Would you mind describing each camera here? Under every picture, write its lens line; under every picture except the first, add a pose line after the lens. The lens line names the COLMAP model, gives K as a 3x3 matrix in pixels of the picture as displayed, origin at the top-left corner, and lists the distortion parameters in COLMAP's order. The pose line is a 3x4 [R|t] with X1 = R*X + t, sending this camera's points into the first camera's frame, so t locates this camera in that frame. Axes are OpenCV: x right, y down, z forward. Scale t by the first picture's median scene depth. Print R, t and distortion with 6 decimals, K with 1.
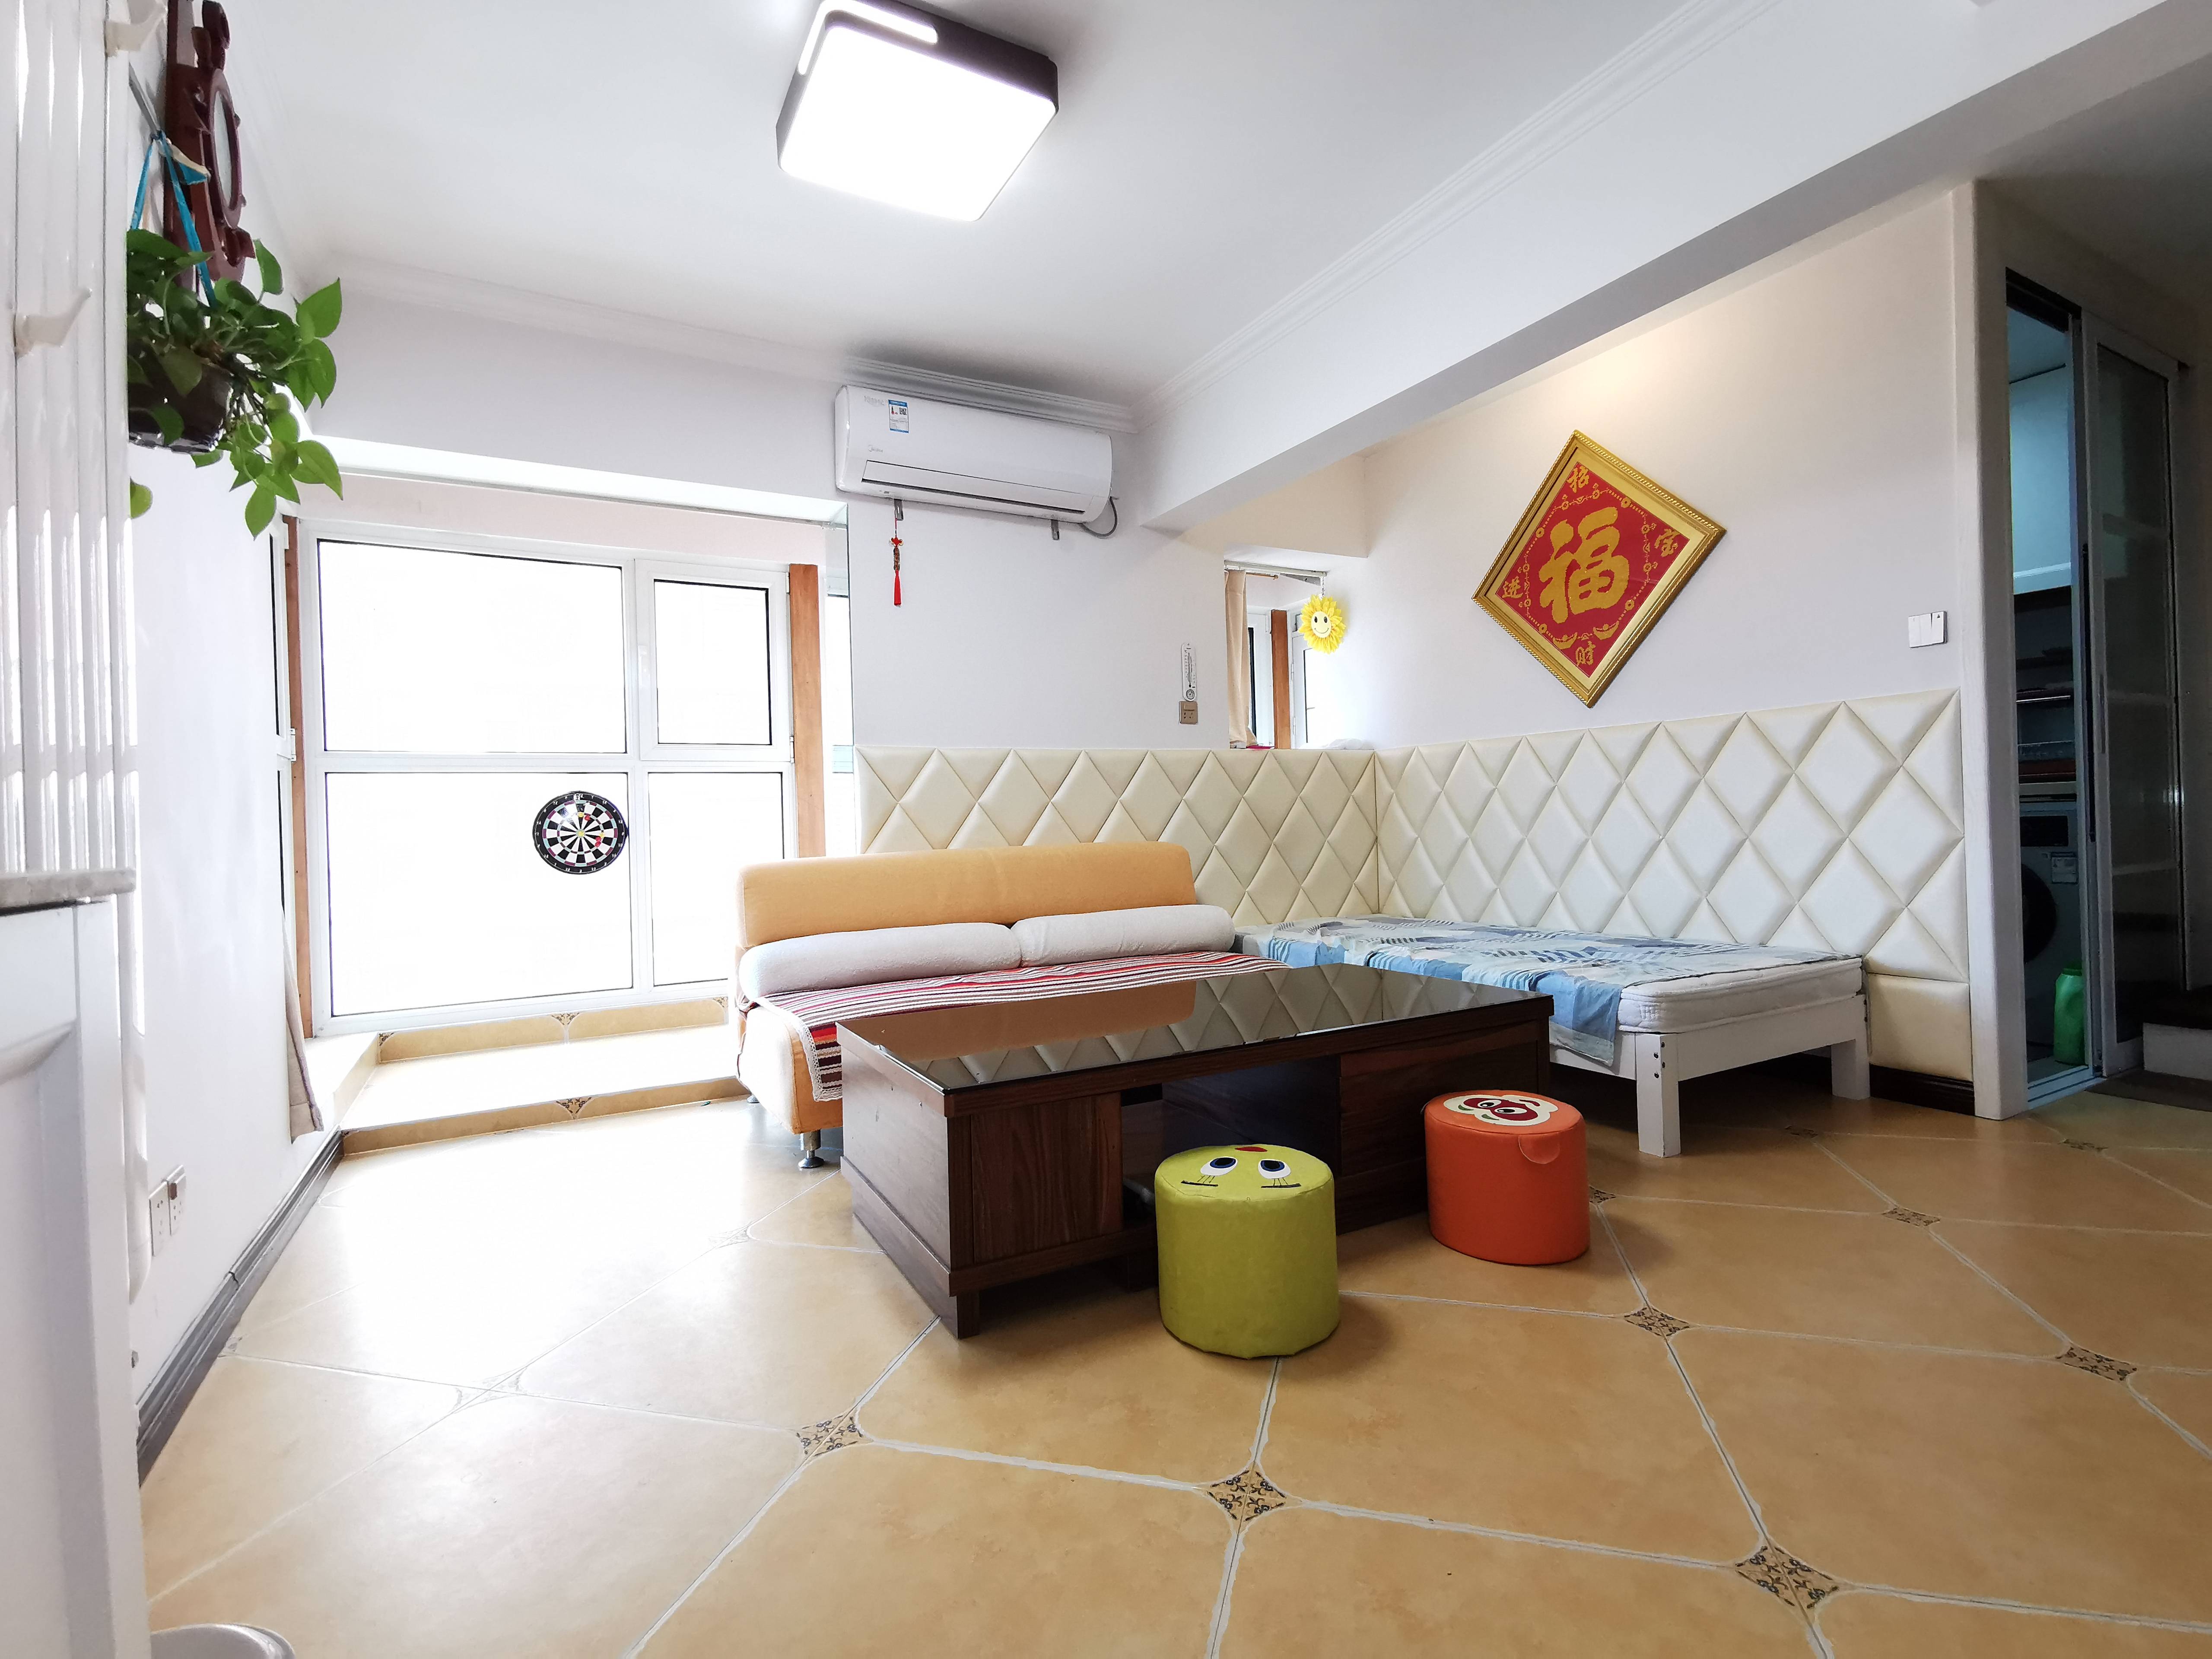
lens RADIAL K [[1022.8, 0, 1111.2], [0, 1022.8, 826.0], [0, 0, 1]] dist [0.001496, -0.000633]
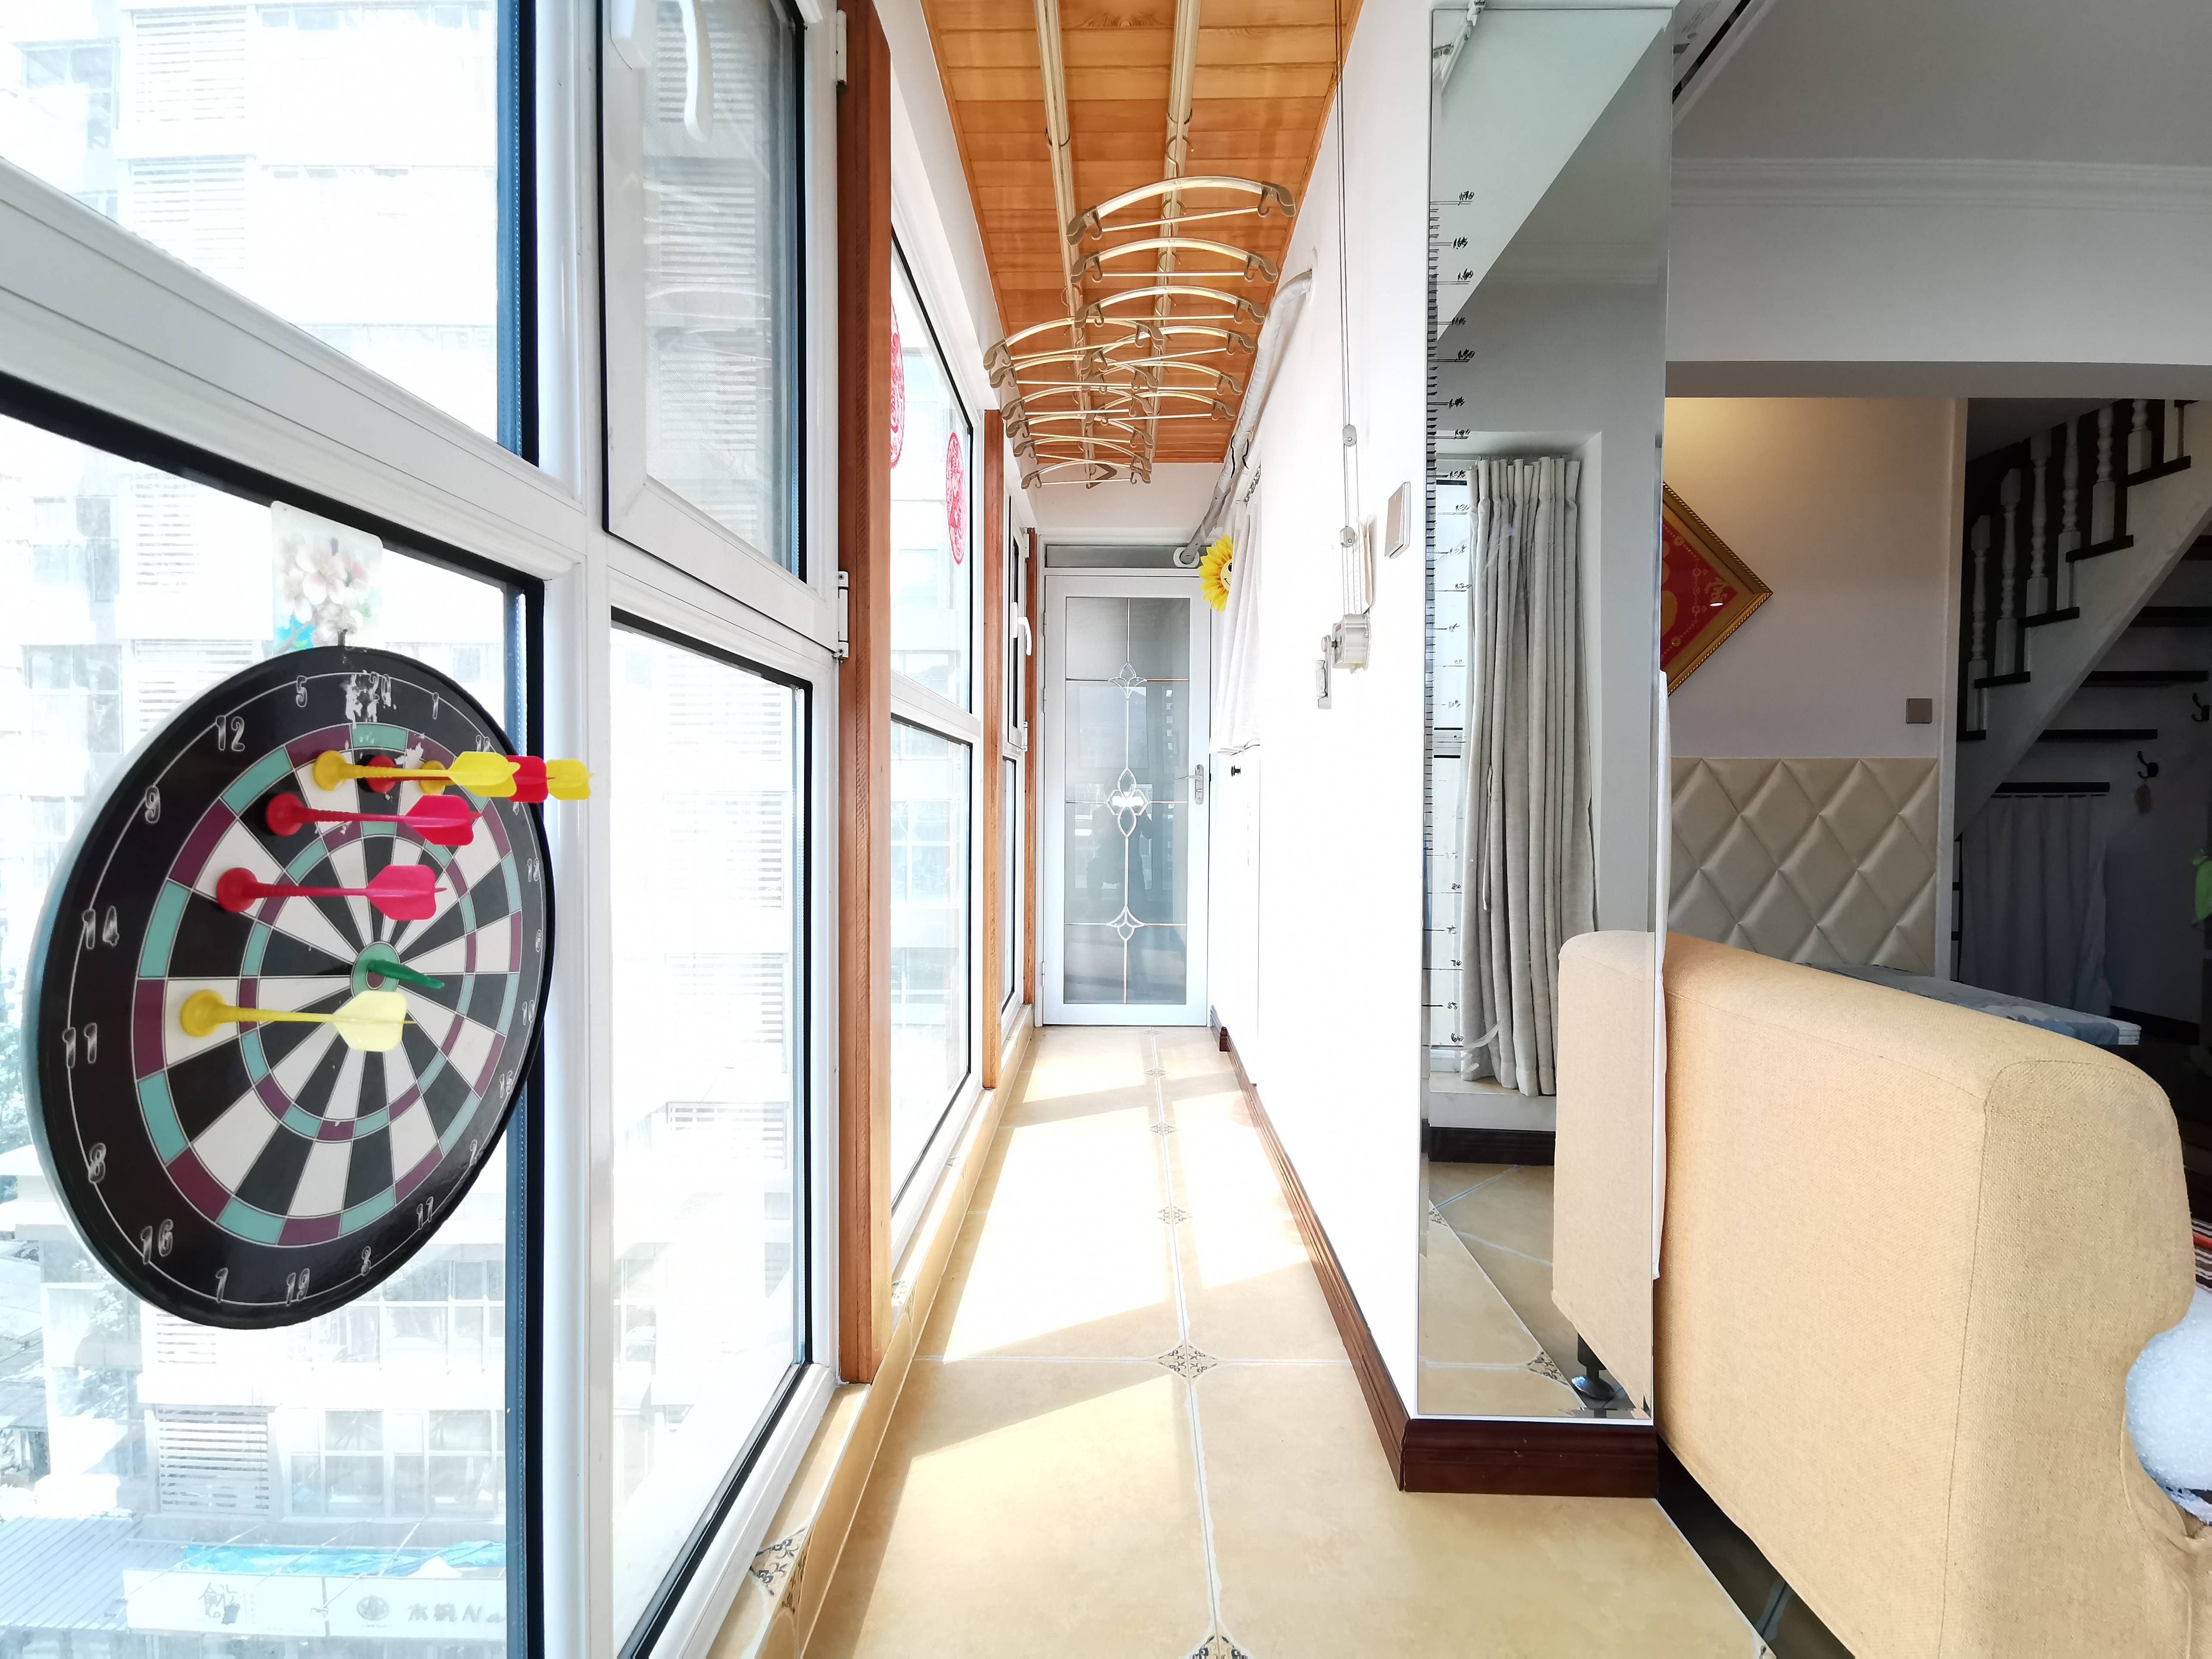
lens RADIAL K [[1022.8, 0, 1096.0], [0, 1022.8, 824.5], [0, 0, 1]] dist [0.001496, -0.000633]
pose [[0.507541, 0.013854, 0.861516, -0.637233], [-0.022020, 0.999753, -0.003104, -0.015443], [-0.861346, -0.017395, 0.507720, 0.928290]]
